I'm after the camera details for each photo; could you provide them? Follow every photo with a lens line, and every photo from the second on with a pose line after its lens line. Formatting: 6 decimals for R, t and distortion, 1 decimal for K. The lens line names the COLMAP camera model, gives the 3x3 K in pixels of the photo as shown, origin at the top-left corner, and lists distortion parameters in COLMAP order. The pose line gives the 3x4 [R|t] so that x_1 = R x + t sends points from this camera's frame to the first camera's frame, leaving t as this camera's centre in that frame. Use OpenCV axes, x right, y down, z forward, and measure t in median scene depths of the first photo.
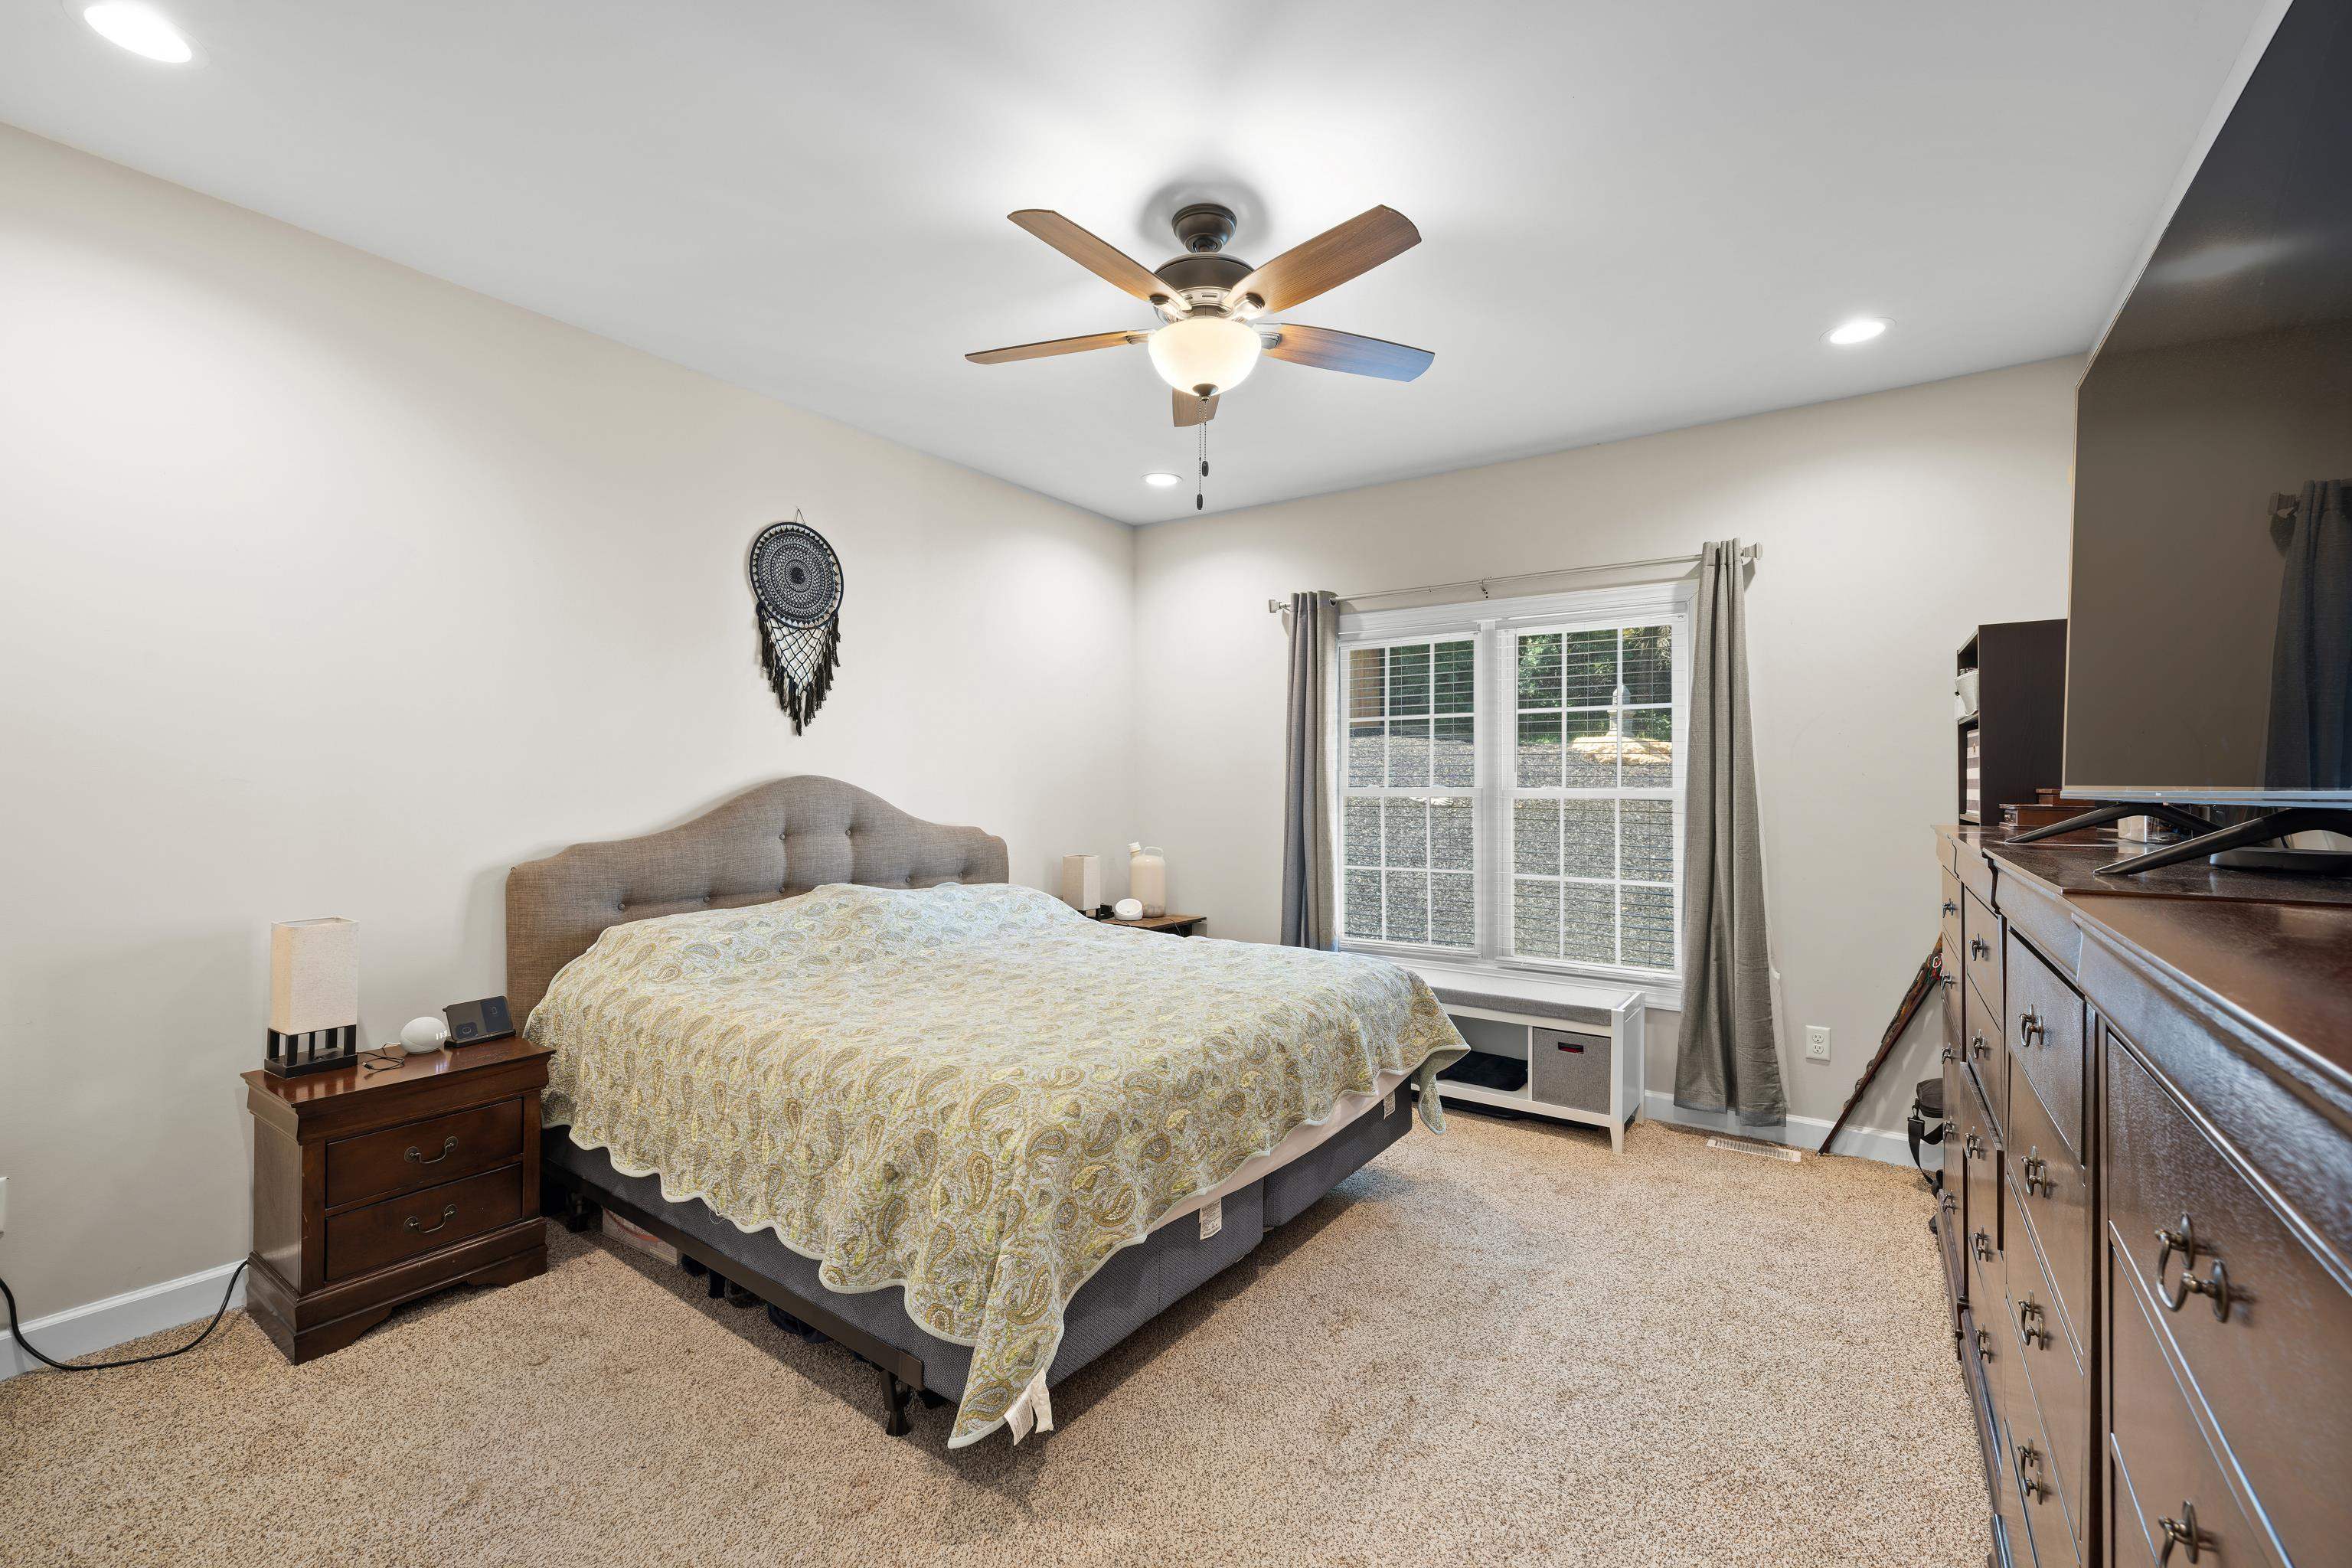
lens RADIAL K [[992.9, 0, 1178.7], [0, 992.9, 770.2], [0, 0, 1]] dist [-0.000719, 0.000156]
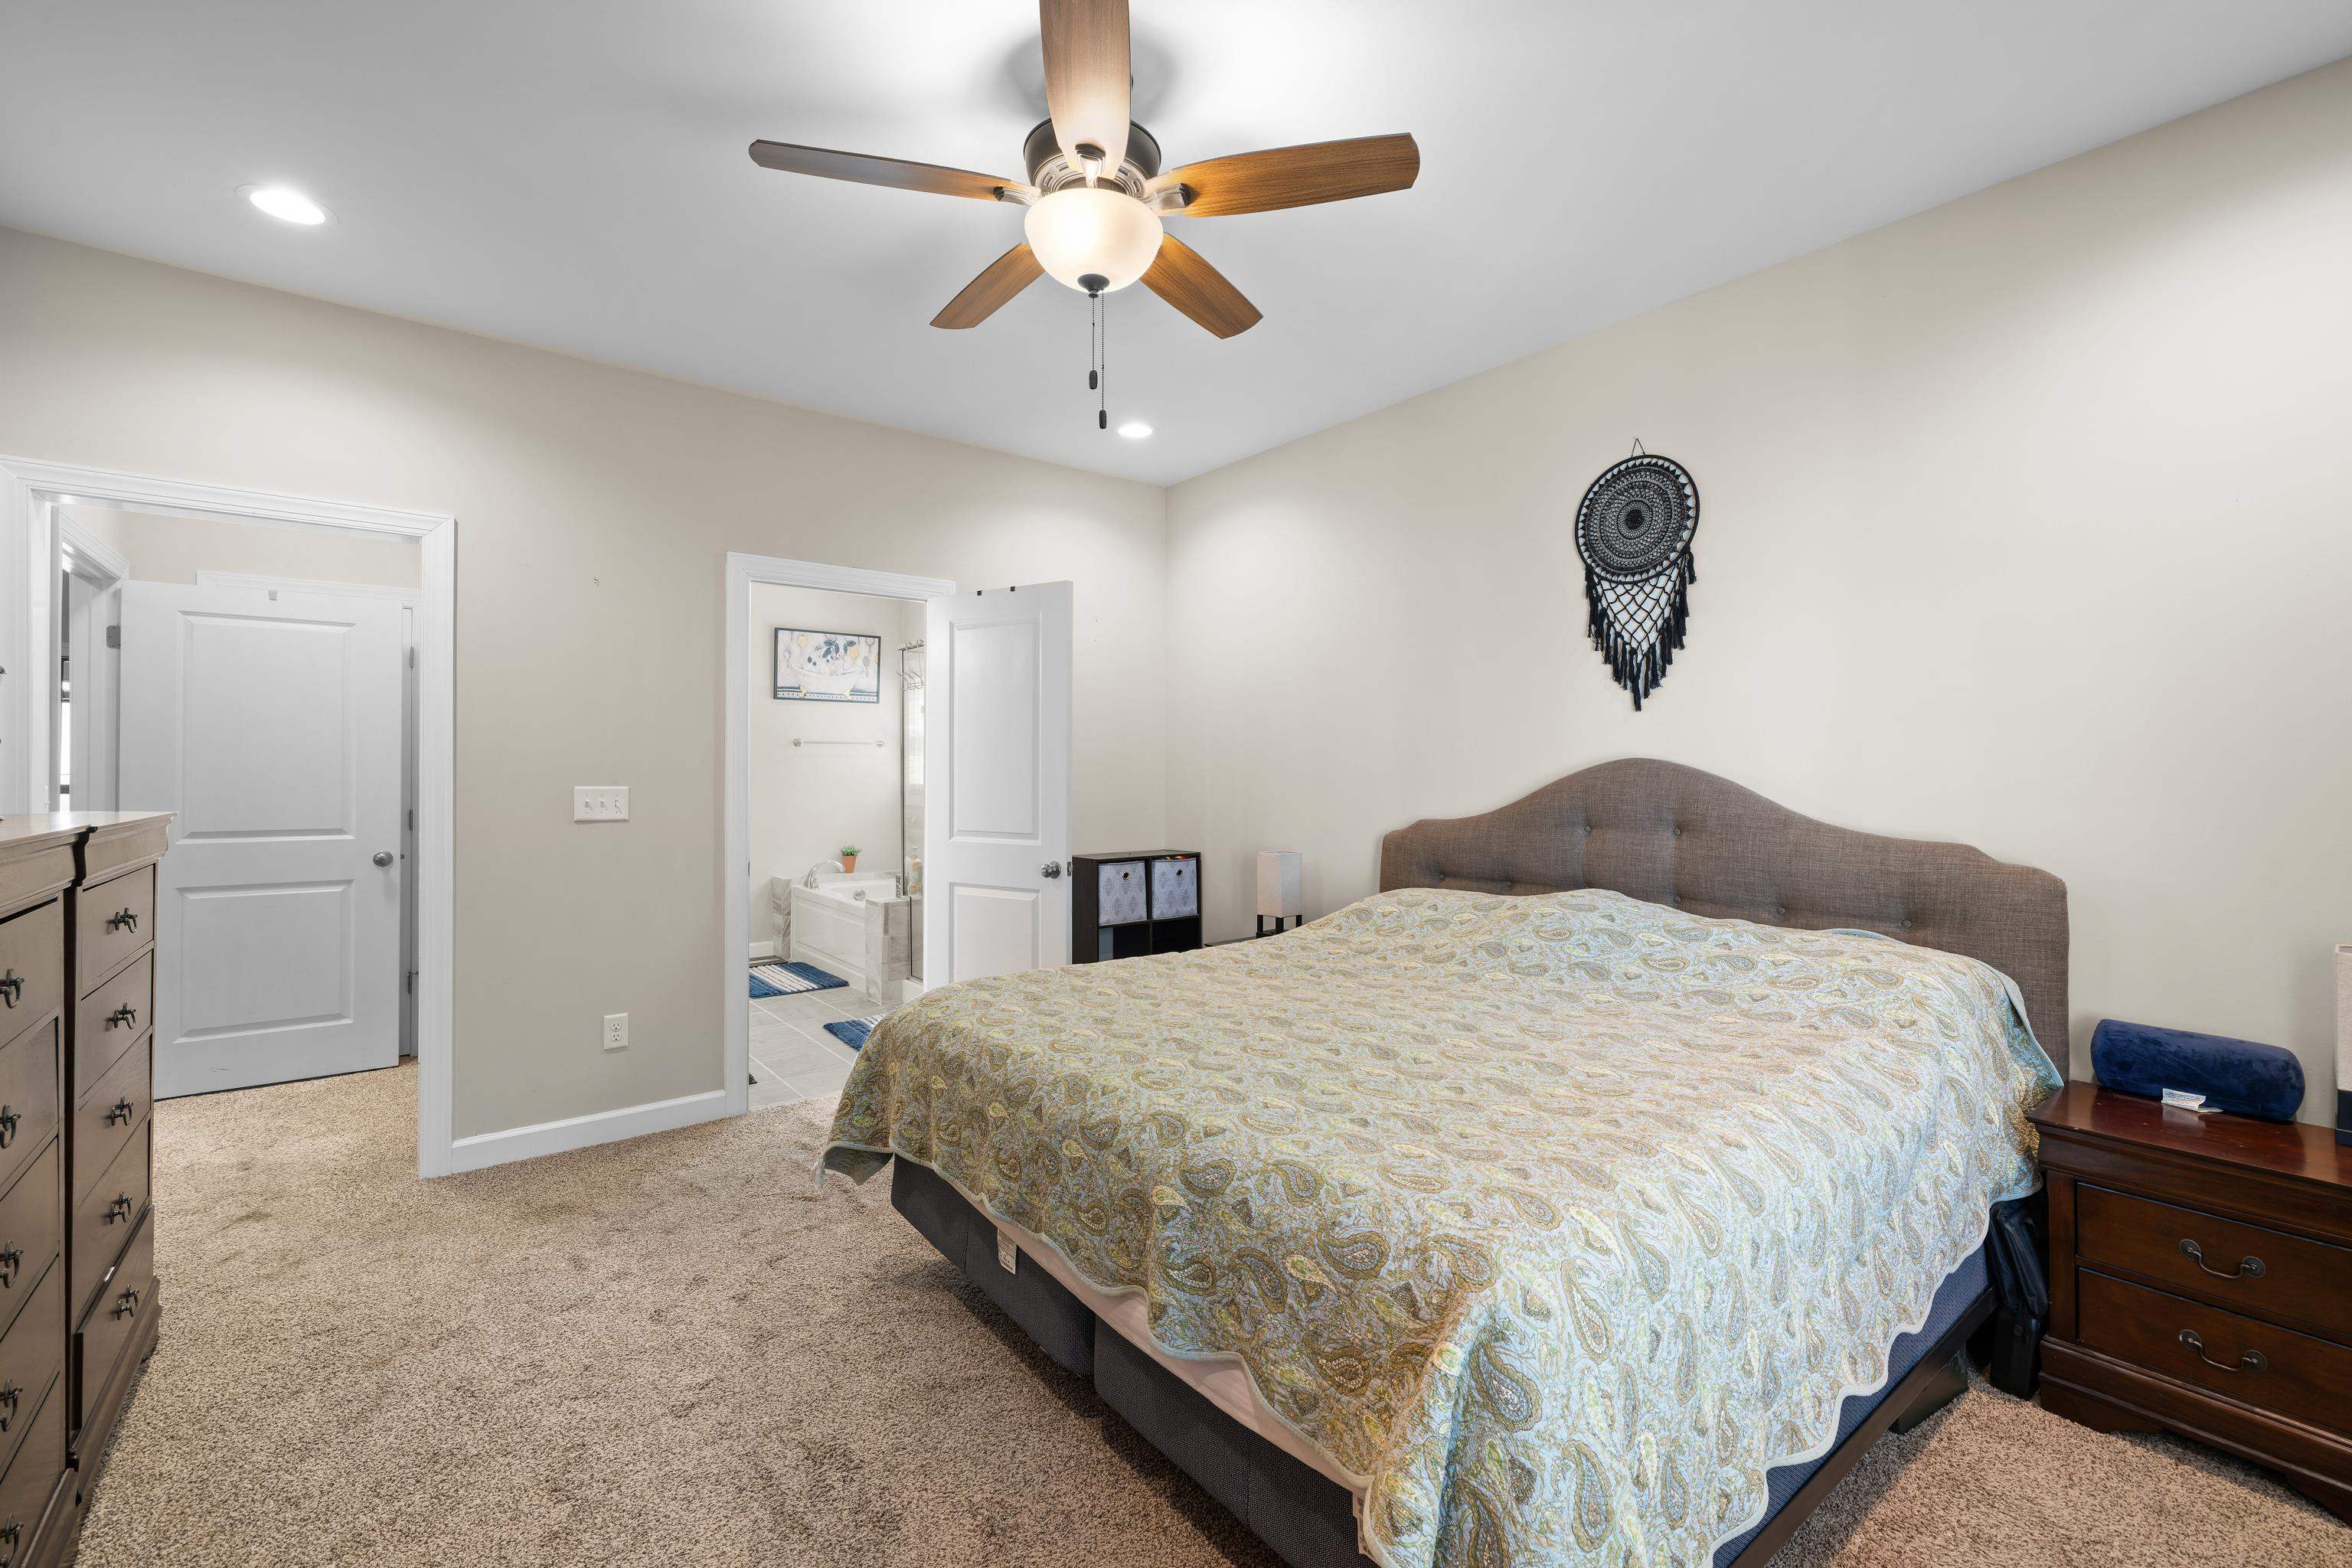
lens RADIAL K [[992.9, 0, 1178.7], [0, 992.9, 770.2], [0, 0, 1]] dist [-0.000719, 0.000156]
pose [[-0.270958, -0.005073, -0.962578, 0.522258], [0.009173, 0.999927, -0.007852, 0.017645], [0.962548, -0.010957, -0.270891, 0.855564]]
